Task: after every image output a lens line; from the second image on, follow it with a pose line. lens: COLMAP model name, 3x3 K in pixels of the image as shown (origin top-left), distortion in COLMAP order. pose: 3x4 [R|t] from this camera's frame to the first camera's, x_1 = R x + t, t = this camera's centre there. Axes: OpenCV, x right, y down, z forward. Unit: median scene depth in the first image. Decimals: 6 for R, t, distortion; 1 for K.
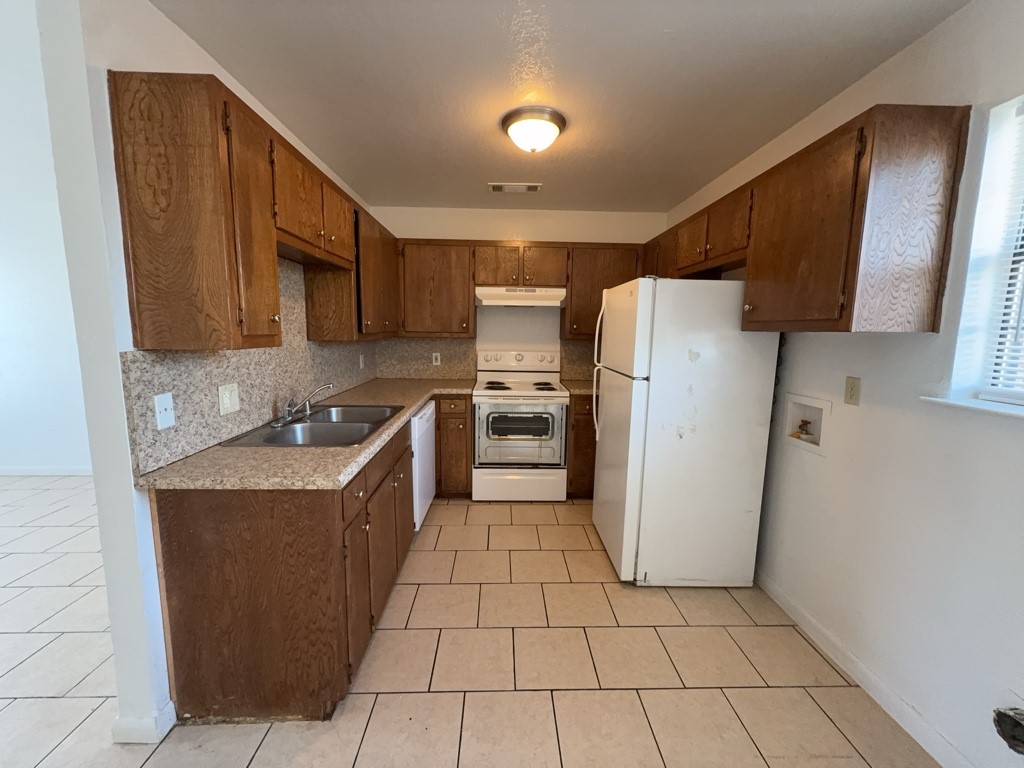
lens RADIAL K [[408.1, 0, 510.5], [0, 408.1, 382.9], [0, 0, 1]] dist [-0.002644, 0.000038]
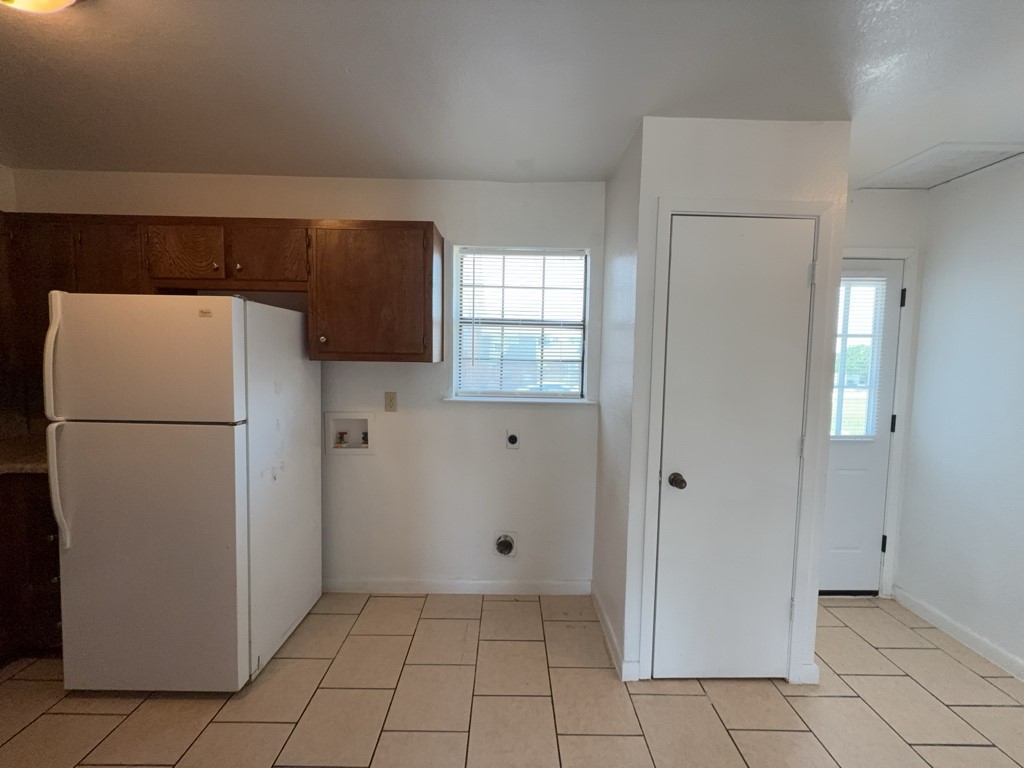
lens RADIAL K [[408.1, 0, 510.5], [0, 408.1, 382.9], [0, 0, 1]] dist [-0.002644, 0.000038]
pose [[0.021173, -0.082597, 0.996358, -0.460511], [0.111481, 0.990562, 0.079747, -0.093199], [-0.993541, 0.109386, 0.030182, 0.448634]]
